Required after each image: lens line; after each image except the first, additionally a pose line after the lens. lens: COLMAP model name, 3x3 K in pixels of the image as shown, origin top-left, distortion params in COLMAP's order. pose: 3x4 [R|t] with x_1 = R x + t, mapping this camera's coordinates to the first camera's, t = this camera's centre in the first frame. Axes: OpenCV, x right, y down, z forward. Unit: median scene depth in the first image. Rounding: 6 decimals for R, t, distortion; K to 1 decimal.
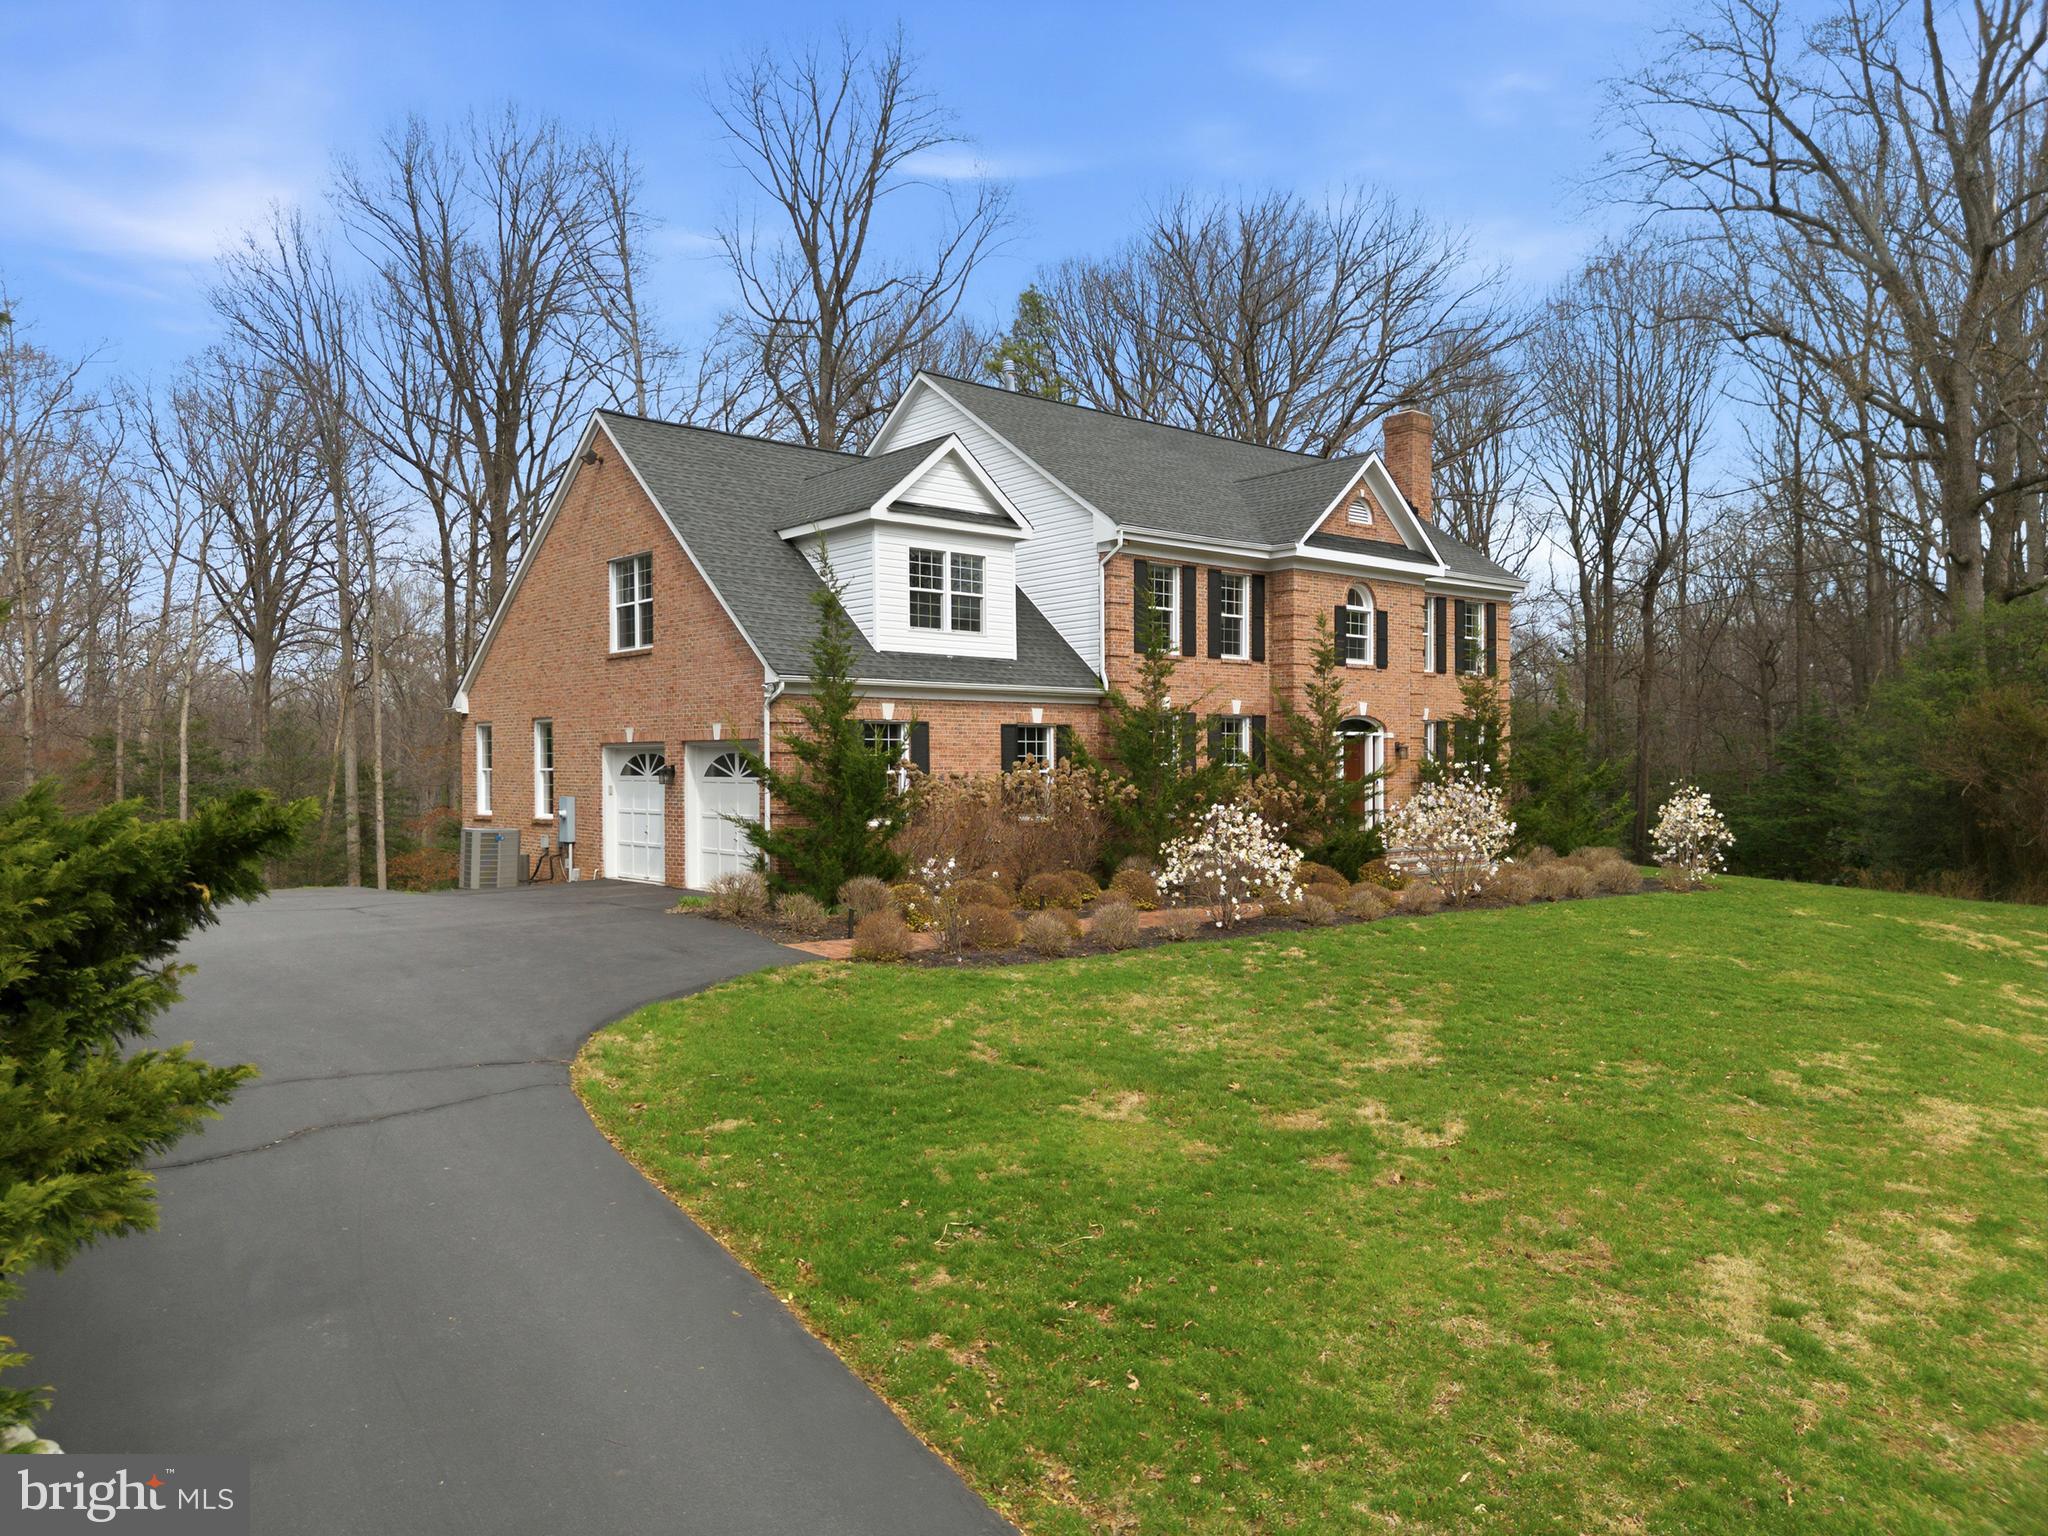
lens RADIAL K [[1473.7, 0, 1018.9], [0, 1473.7, 763.3], [0, 0, 1]] dist [0.004677, -0.001244]
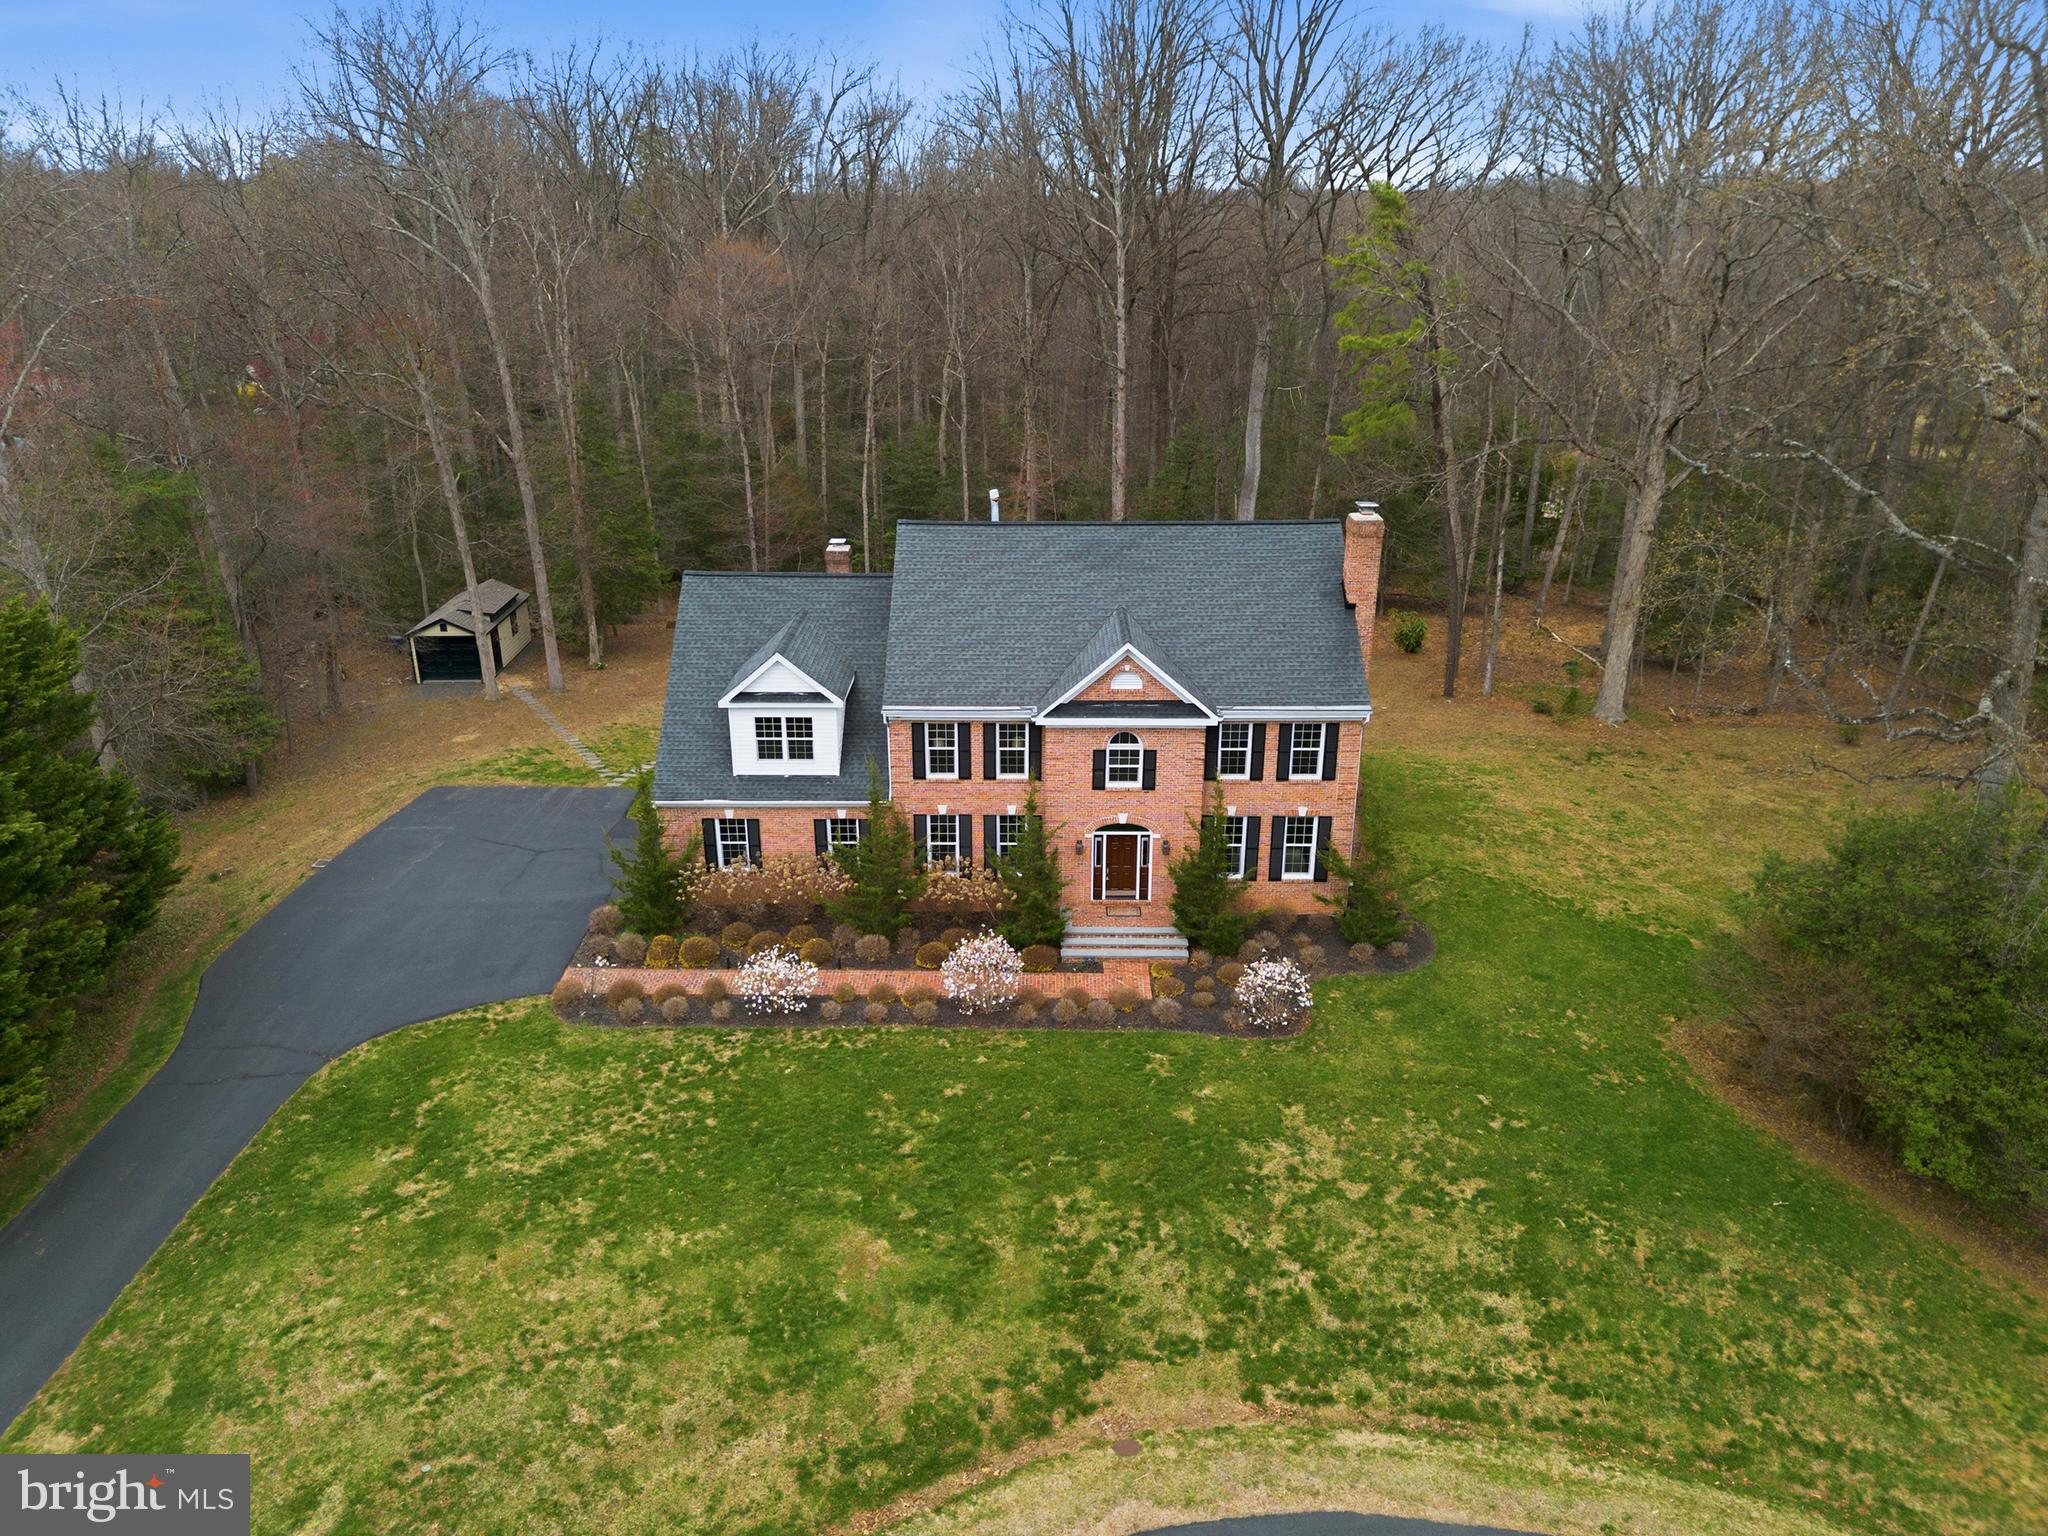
lens RADIAL K [[1473.7, 0, 1029.2], [0, 1473.7, 771.2], [0, 0, 1]] dist [0.004677, -0.001244]
pose [[0.768795, 0.247598, -0.589619, 1.172543], [-0.009768, 0.926445, 0.376304, -0.722357], [0.639421, -0.283541, 0.714664, -0.027964]]
